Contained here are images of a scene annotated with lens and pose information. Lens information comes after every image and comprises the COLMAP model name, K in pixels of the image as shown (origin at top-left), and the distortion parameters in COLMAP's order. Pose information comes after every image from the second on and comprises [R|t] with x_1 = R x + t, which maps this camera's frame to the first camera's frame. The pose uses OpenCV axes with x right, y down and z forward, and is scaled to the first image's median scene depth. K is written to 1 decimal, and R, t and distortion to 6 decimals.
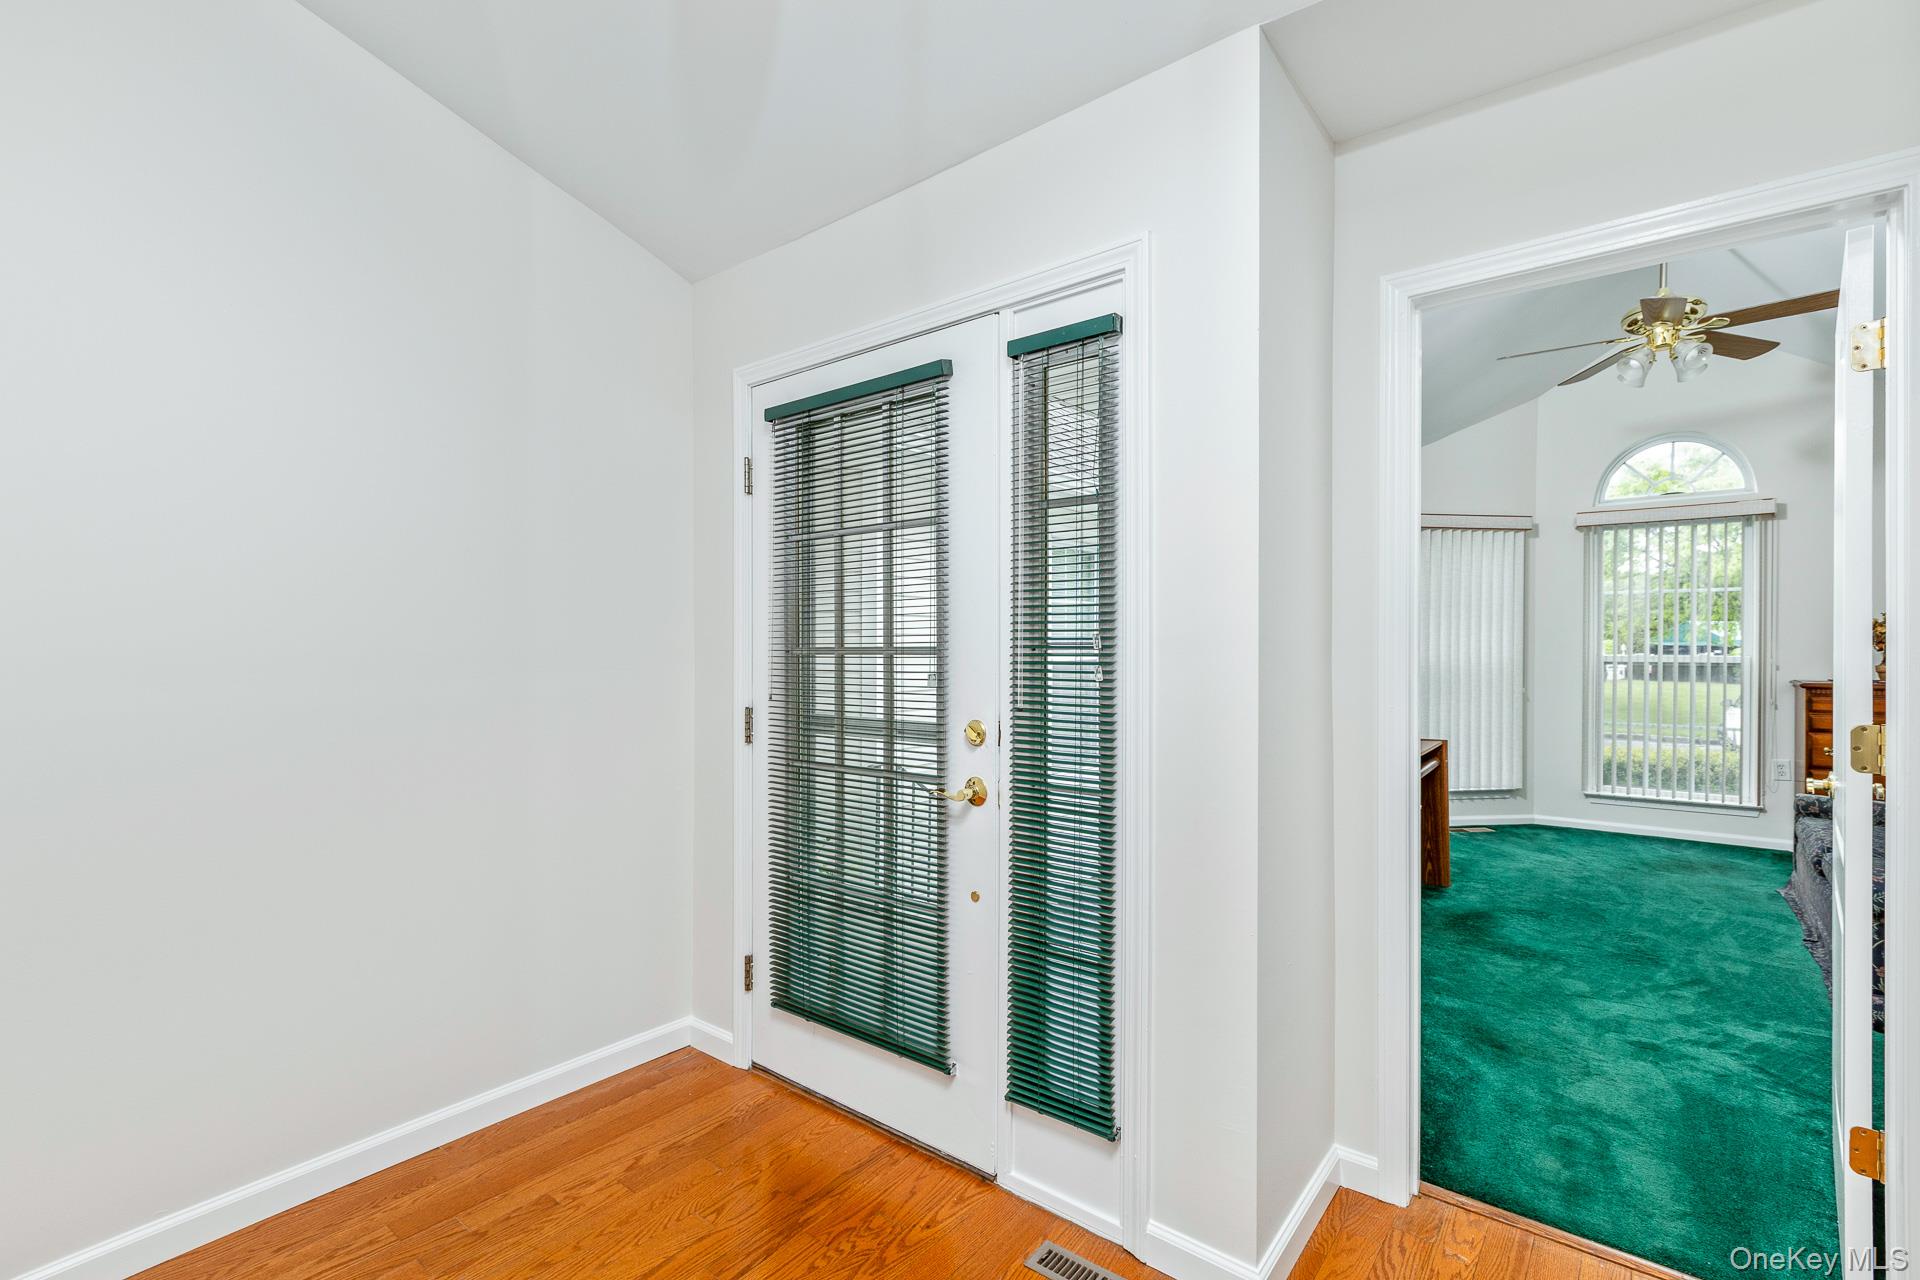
lens RADIAL K [[887.1, 0, 955.6], [0, 887.1, 652.9], [0, 0, 1]] dist [0.002902, -0.000560]
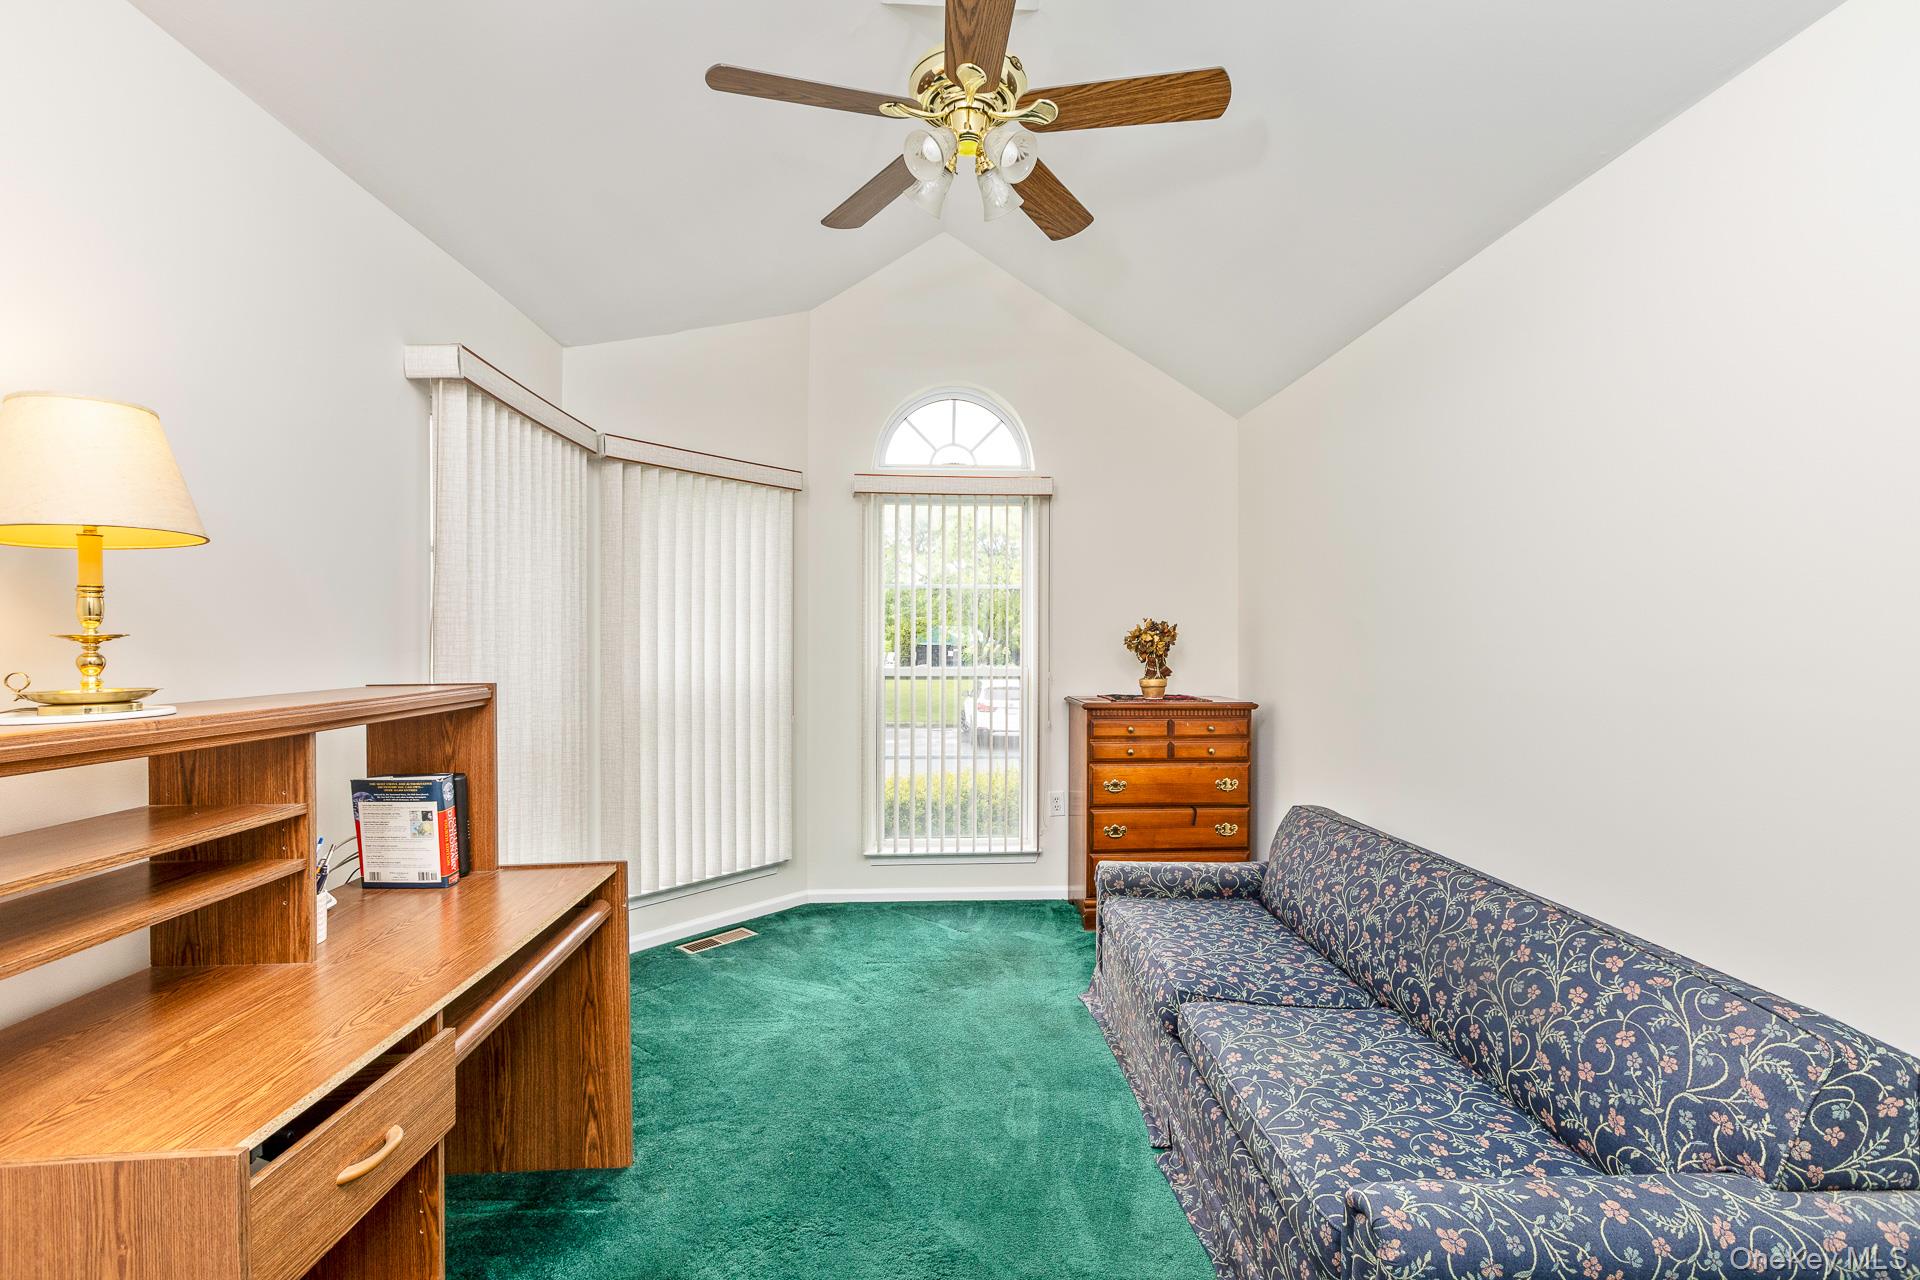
lens RADIAL K [[887.1, 0, 959.1], [0, 887.1, 643.4], [0, 0, 1]] dist [0.002902, -0.000560]
pose [[0.754433, 0.001731, 0.656375, 0.290685], [0.004399, 0.999961, -0.007694, -0.012438], [-0.656362, 0.008692, 0.754396, 0.401107]]
